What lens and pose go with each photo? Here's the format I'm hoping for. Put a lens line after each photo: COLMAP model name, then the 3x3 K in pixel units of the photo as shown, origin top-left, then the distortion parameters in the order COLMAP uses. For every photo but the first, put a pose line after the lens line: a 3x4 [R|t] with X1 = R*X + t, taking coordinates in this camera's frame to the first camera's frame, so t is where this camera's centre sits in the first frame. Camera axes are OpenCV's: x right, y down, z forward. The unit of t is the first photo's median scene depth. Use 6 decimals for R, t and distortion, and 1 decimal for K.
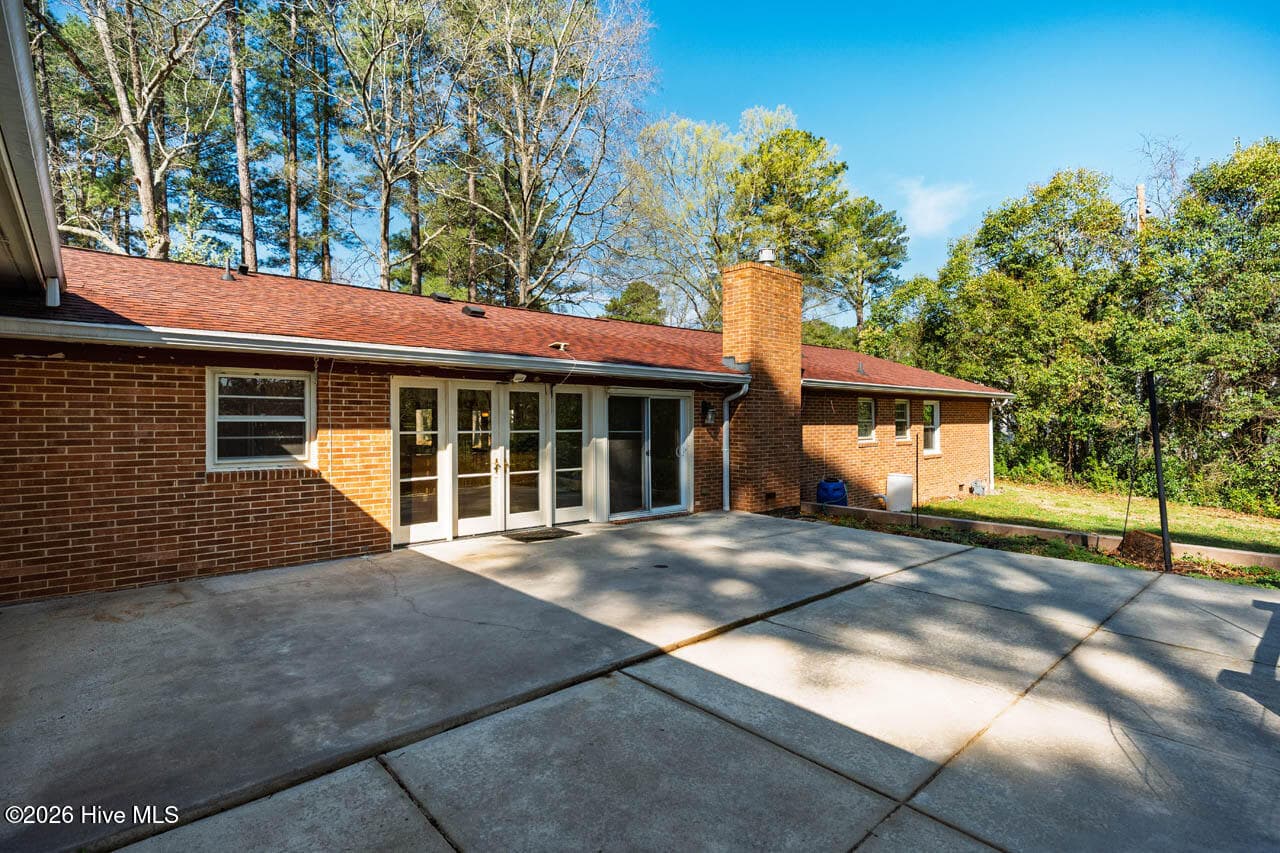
lens RADIAL K [[618.9, 0, 640.0], [0, 618.9, 426.5], [0, 0, 1]] dist [0.000815, 0.000143]
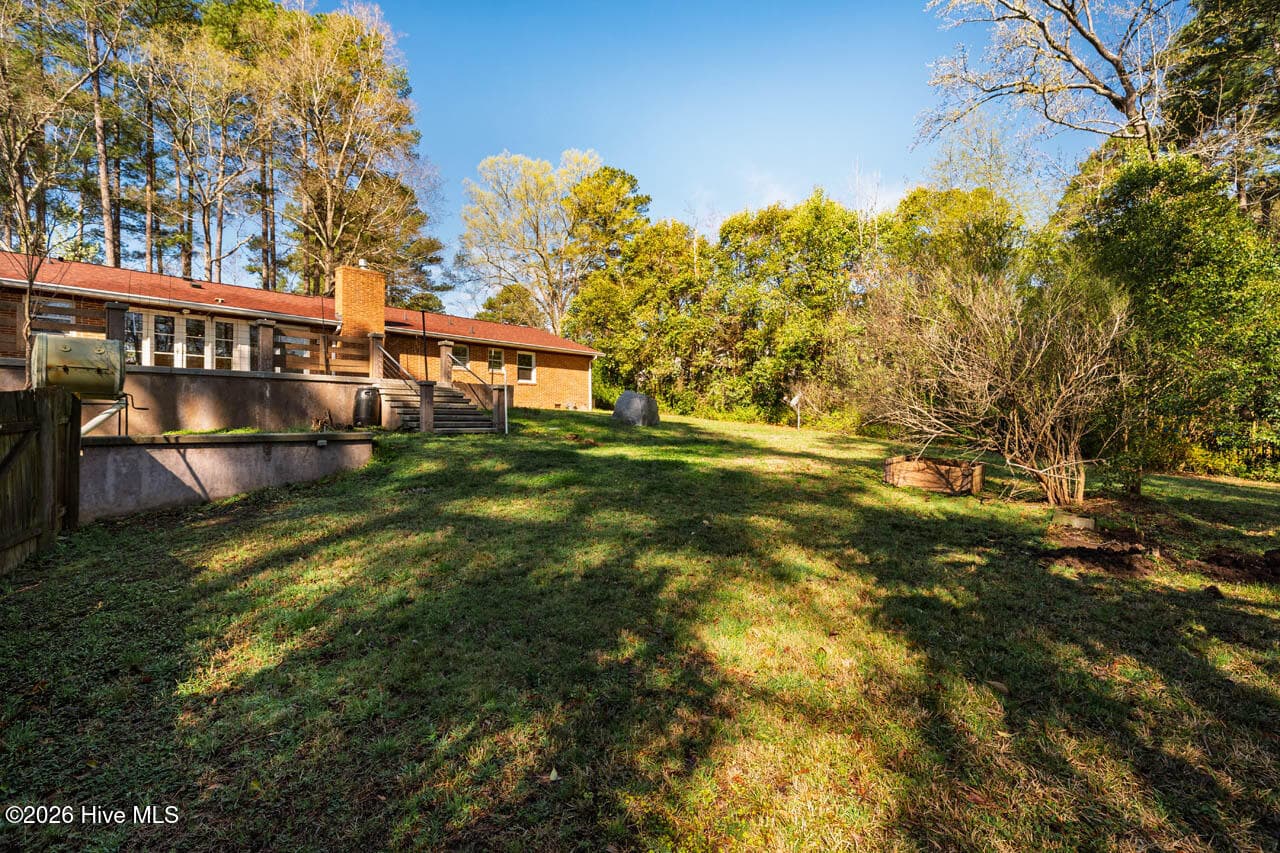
lens RADIAL K [[585.9, 0, 640.0], [0, 585.9, 426.5], [0, 0, 1]] dist [-0.000775, -0.000131]
pose [[0.993280, 0.006134, 0.115575, 0.687107], [-0.006078, 0.999981, -0.000837, 0.190201], [-0.115578, 0.000129, 0.993298, -0.751172]]
